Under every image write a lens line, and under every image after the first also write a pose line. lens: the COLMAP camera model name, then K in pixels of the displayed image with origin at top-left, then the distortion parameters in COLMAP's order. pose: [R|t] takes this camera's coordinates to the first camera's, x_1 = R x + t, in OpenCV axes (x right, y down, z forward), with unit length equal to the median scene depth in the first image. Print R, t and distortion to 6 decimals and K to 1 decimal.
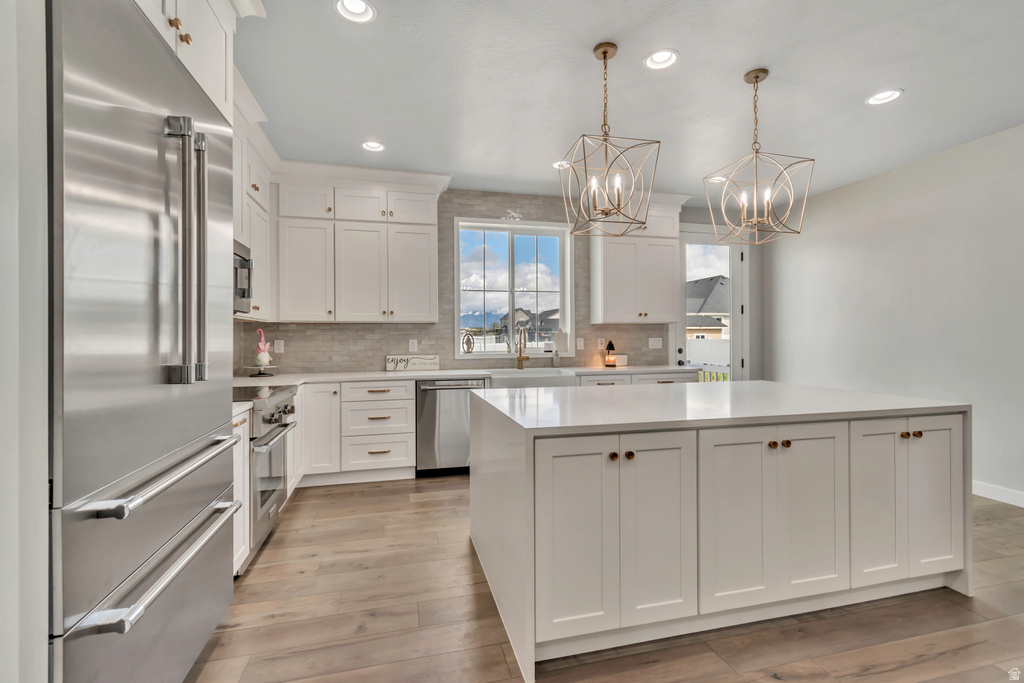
lens RADIAL K [[458.5, 0, 514.8], [0, 458.5, 340.2], [0, 0, 1]] dist [0.007193, -0.001727]
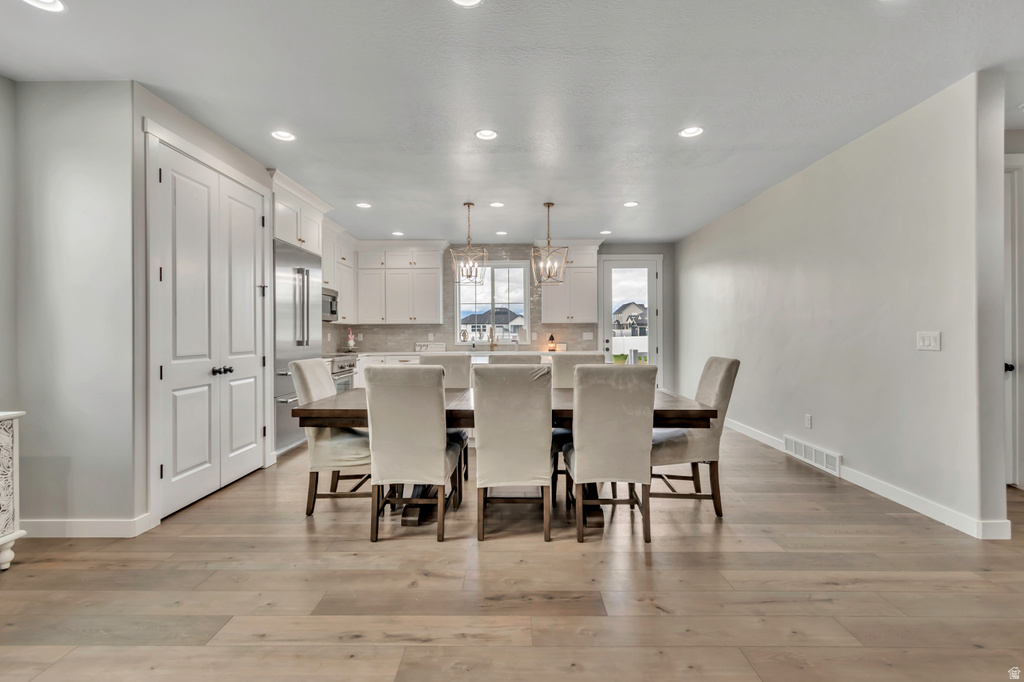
lens RADIAL K [[458.5, 0, 510.8], [0, 458.5, 334.5], [0, 0, 1]] dist [0.007193, -0.001727]
pose [[0.965871, 0.001075, -0.259022, 0.522231], [-0.001013, 0.999999, 0.000375, 0.001821], [0.259022, -0.000100, 0.965871, -0.596888]]
